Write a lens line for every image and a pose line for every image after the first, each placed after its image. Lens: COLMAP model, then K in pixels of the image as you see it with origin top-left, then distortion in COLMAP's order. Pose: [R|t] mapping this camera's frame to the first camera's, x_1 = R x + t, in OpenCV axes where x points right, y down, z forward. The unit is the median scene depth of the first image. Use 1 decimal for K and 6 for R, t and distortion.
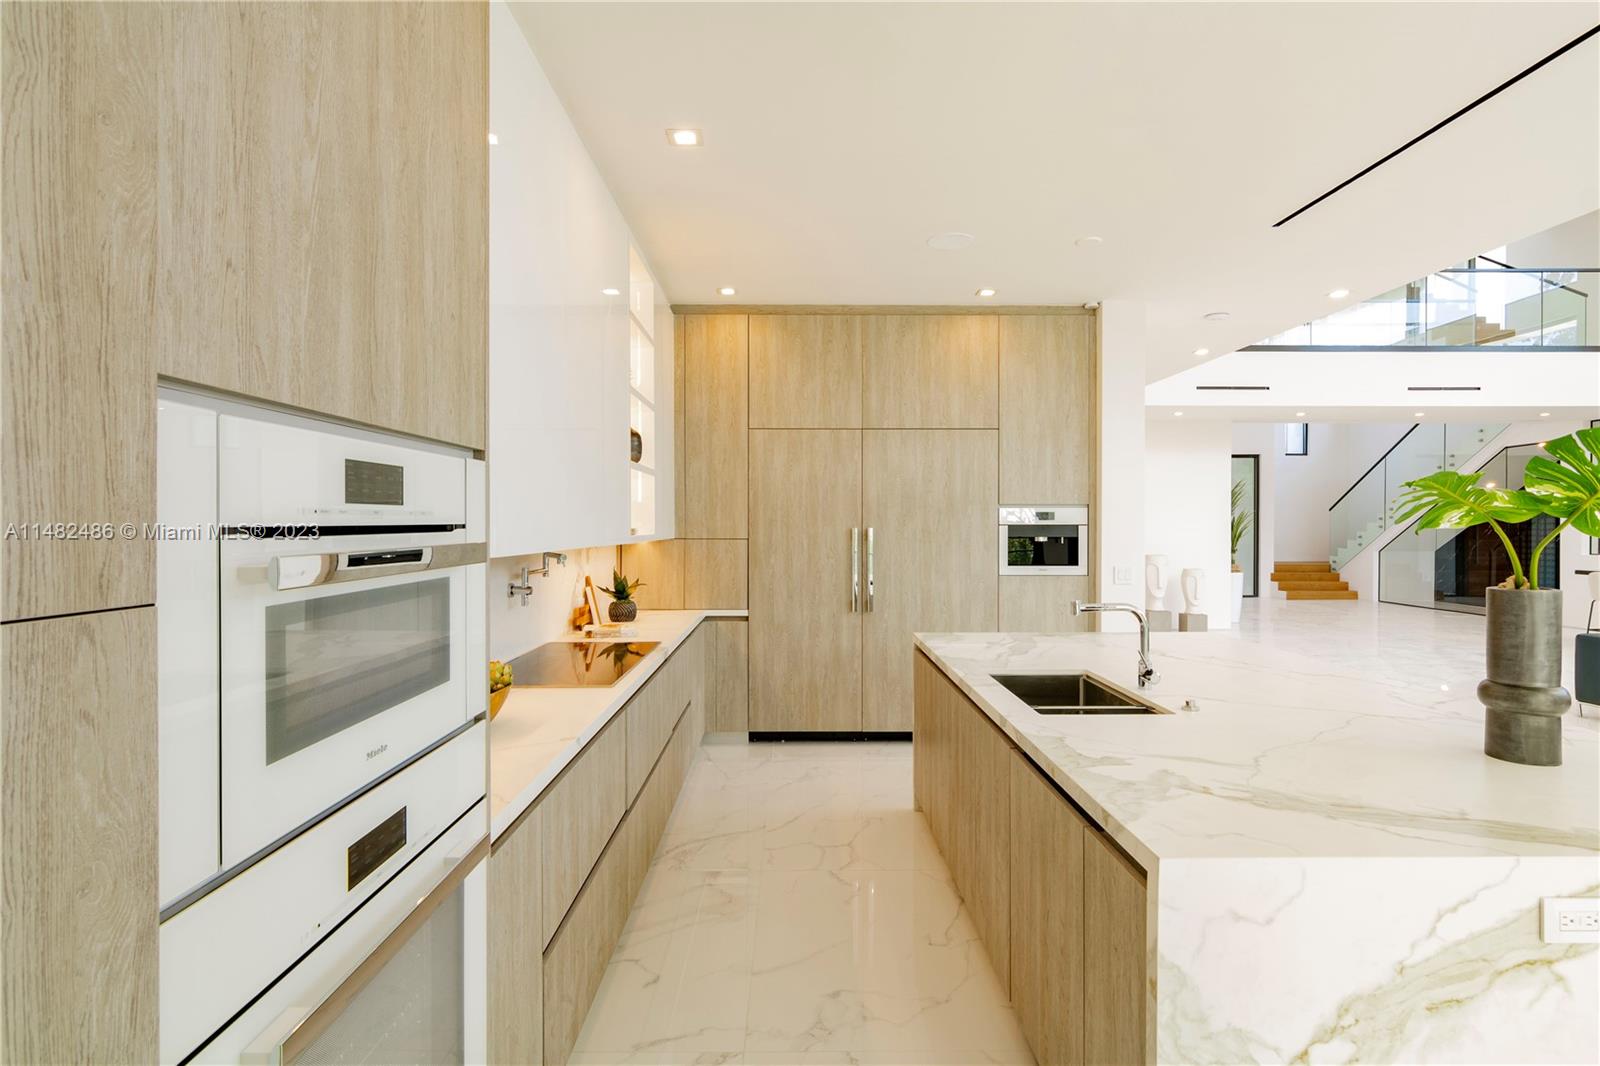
lens RADIAL K [[811.3, 0, 801.2], [0, 811.3, 530.4], [0, 0, 1]] dist [-0.002187, 0.001089]
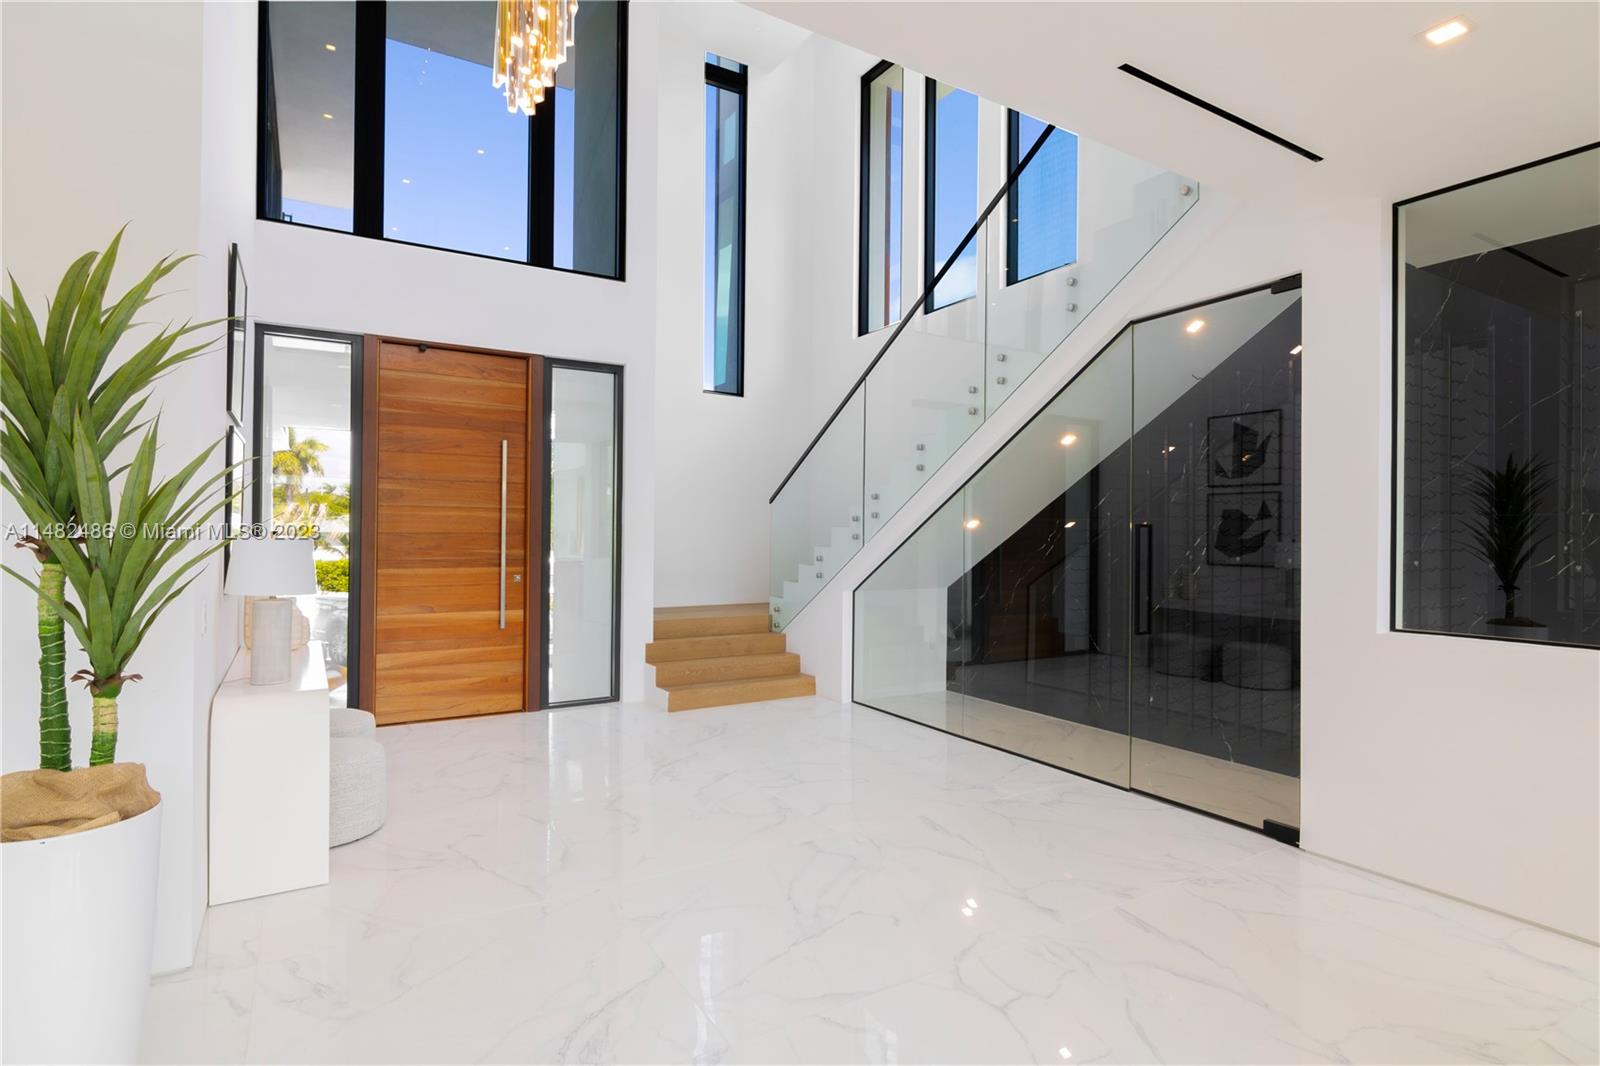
lens RADIAL K [[811.3, 0, 796.1], [0, 811.3, 521.9], [0, 0, 1]] dist [-0.002187, 0.001089]
pose [[0.860759, 0.015192, 0.508786, 1.321822], [-0.005432, 0.999772, -0.020664, -0.010339], [-0.508984, 0.015023, 0.860645, 1.819898]]
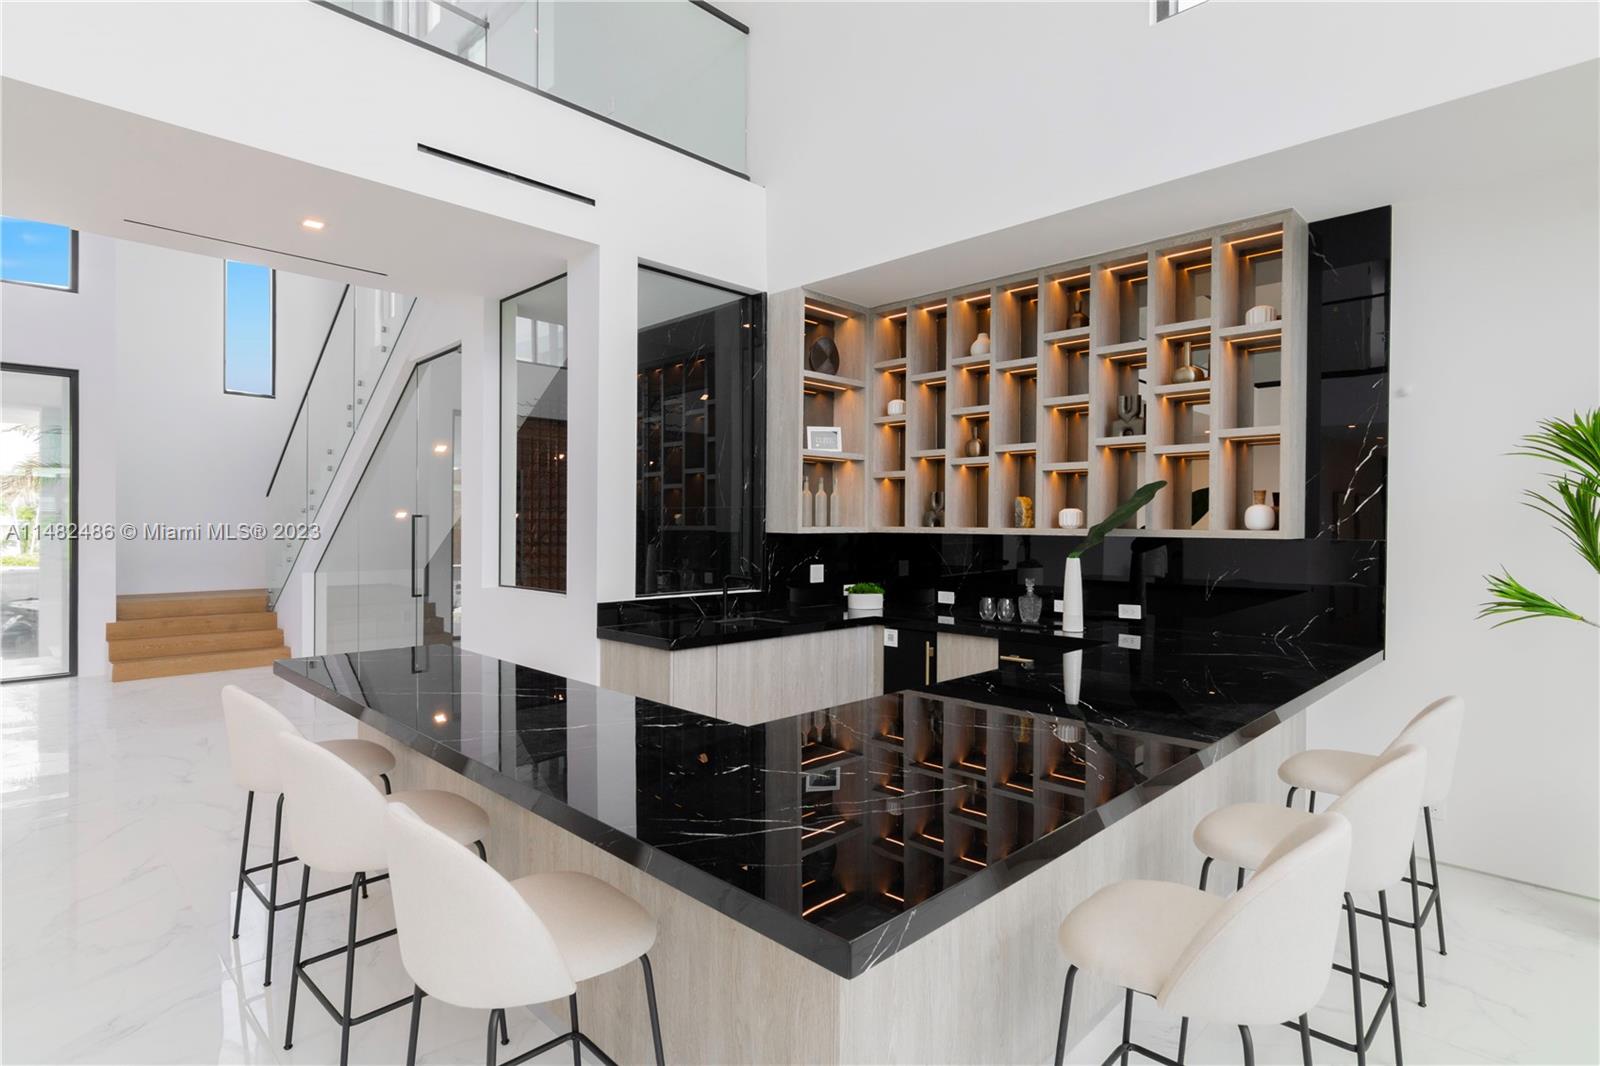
lens RADIAL K [[811.3, 0, 803.9], [0, 811.3, 523.1], [0, 0, 1]] dist [-0.002187, 0.001089]
pose [[0.707737, 0.005902, 0.706451, 1.643241], [0.000132, 0.999964, -0.008486, -0.006010], [-0.706476, 0.006099, 0.707711, 1.168113]]
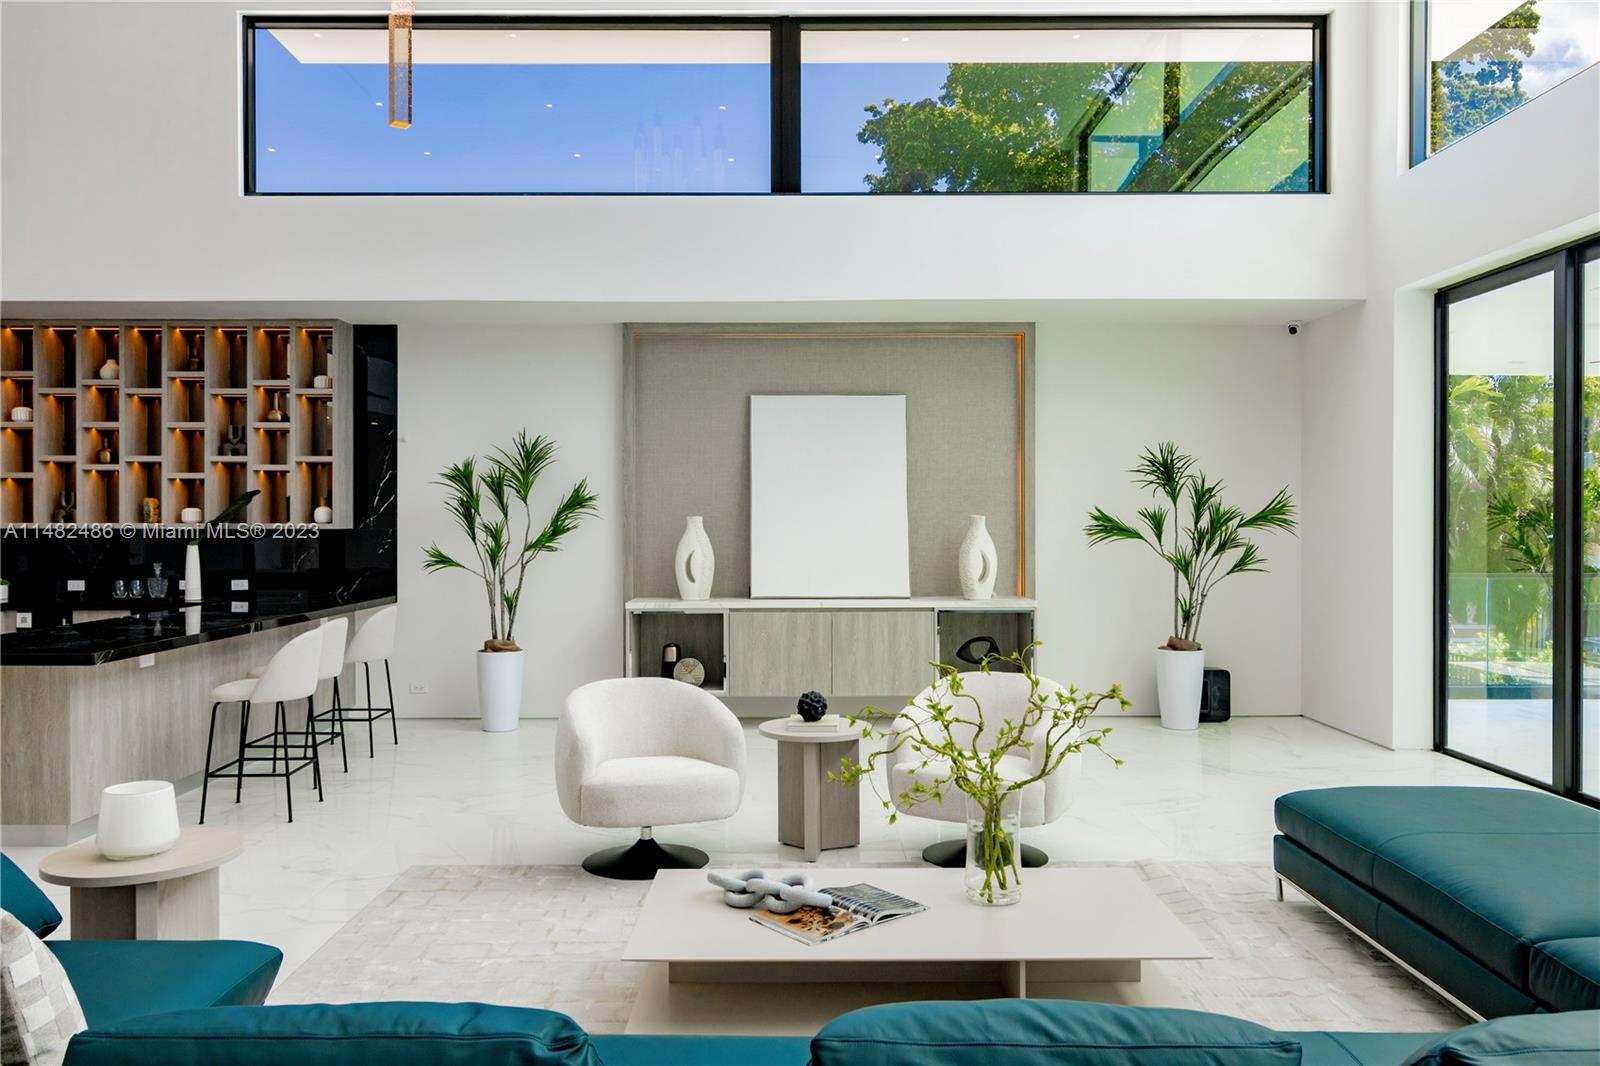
lens RADIAL K [[1149.7, 0, 808.1], [0, 1149.7, 529.8], [0, 0, 1]] dist [0.000961, -0.004837]
pose [[0.003427, -0.009418, 0.999950, 0.883992], [0.009769, 0.999908, 0.009385, -0.005409], [-0.999946, 0.009736, 0.003519, 0.730192]]
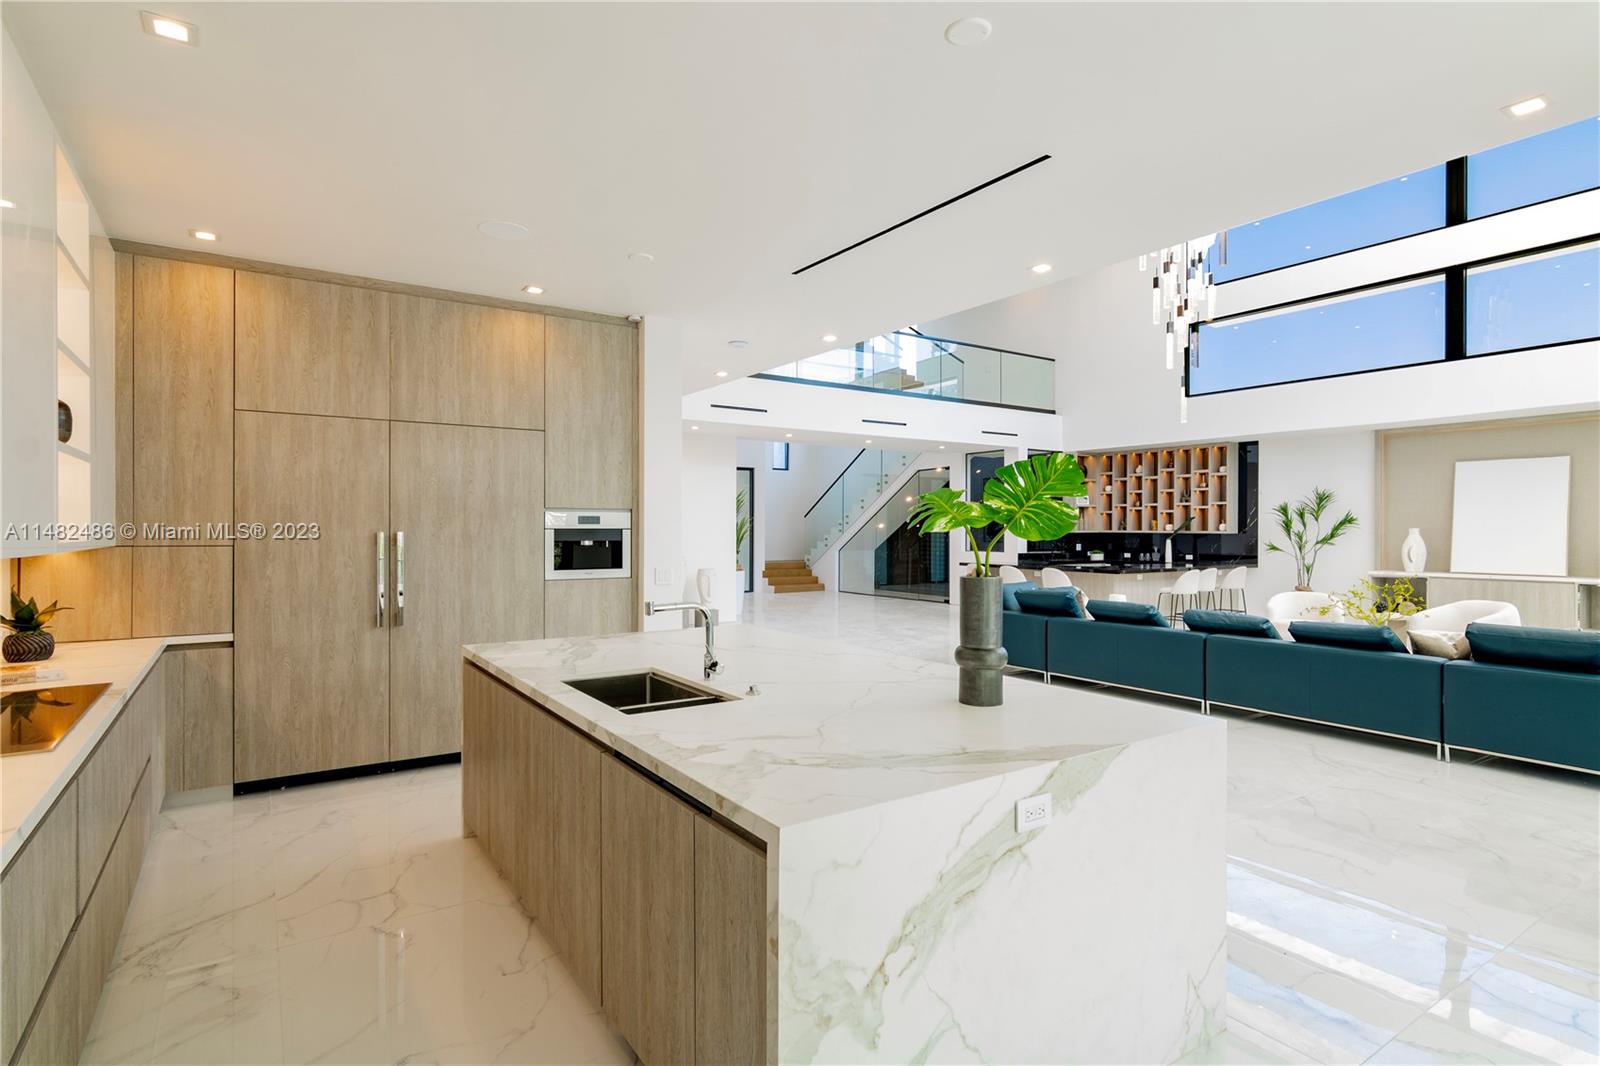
lens RADIAL K [[811.3, 0, 798.1], [0, 811.3, 530.4], [0, 0, 1]] dist [-0.002187, 0.001089]
pose [[0.836662, 0.000456, 0.547719, -0.037218], [0.002205, 0.999989, -0.004200, -0.000041], [-0.547715, 0.004722, 0.836652, 0.012889]]
